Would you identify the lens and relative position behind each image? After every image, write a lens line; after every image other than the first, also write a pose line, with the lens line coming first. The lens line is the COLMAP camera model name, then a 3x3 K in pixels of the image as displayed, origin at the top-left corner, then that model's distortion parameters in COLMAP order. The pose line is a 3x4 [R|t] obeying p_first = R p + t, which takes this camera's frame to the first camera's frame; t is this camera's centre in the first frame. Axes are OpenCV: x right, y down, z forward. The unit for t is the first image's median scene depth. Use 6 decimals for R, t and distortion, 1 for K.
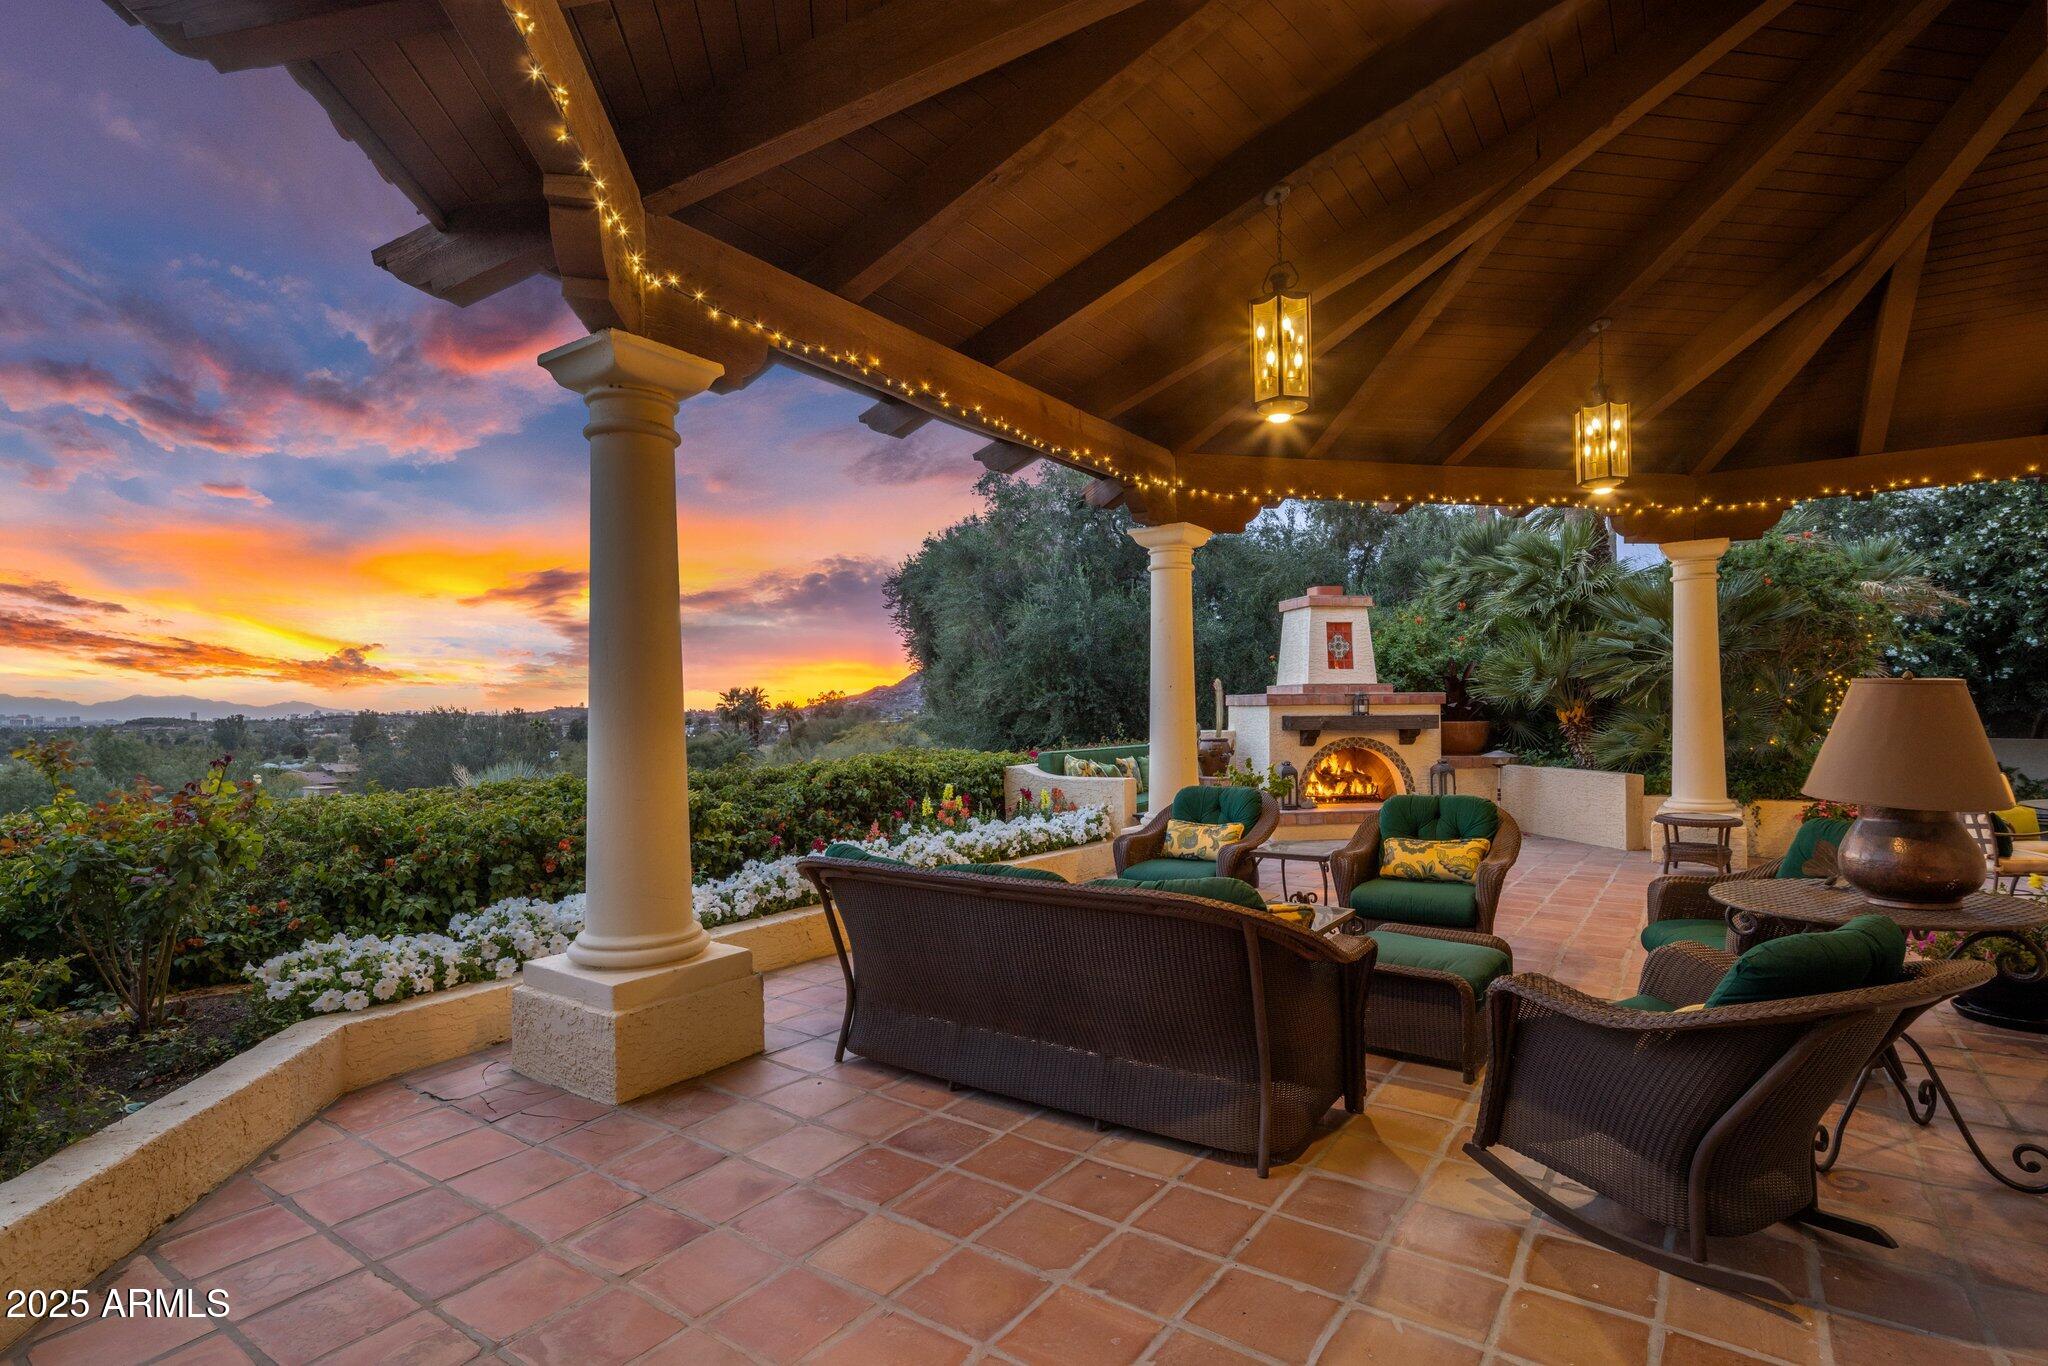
lens RADIAL K [[996.9, 0, 1029.2], [0, 996.9, 700.2], [0, 0, 1]] dist [0.002631, -0.001859]
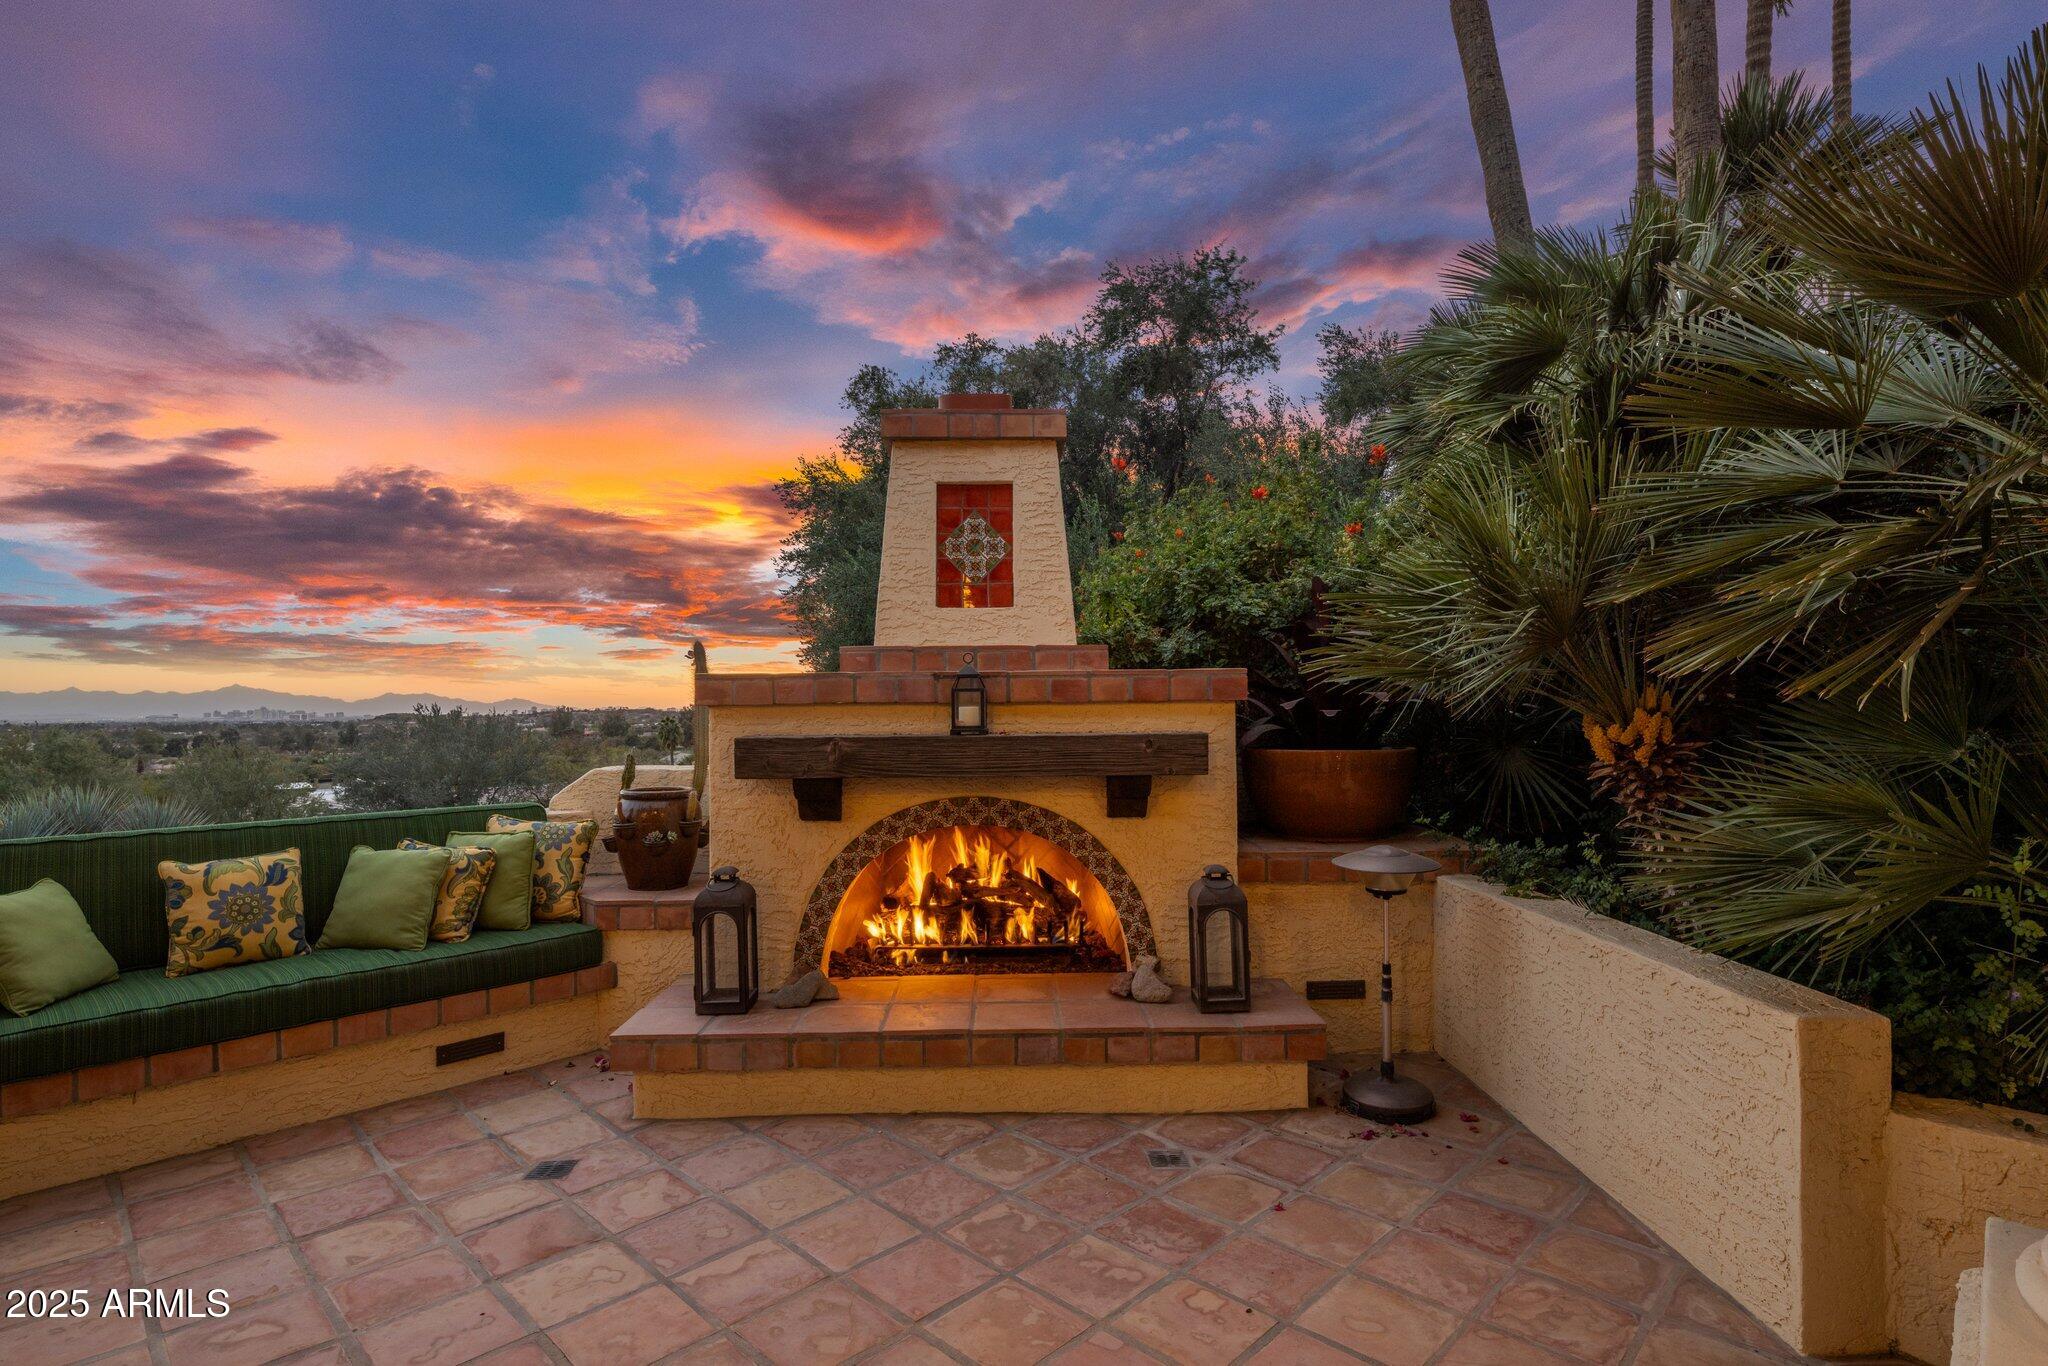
lens RADIAL K [[996.9, 0, 1029.2], [0, 996.9, 700.2], [0, 0, 1]] dist [0.002631, -0.001859]
pose [[0.987202, -0.001796, -0.159465, 0.405664], [0.002469, 0.999989, 0.004025, 0.001902], [0.159456, -0.004367, 0.987195, 0.658822]]
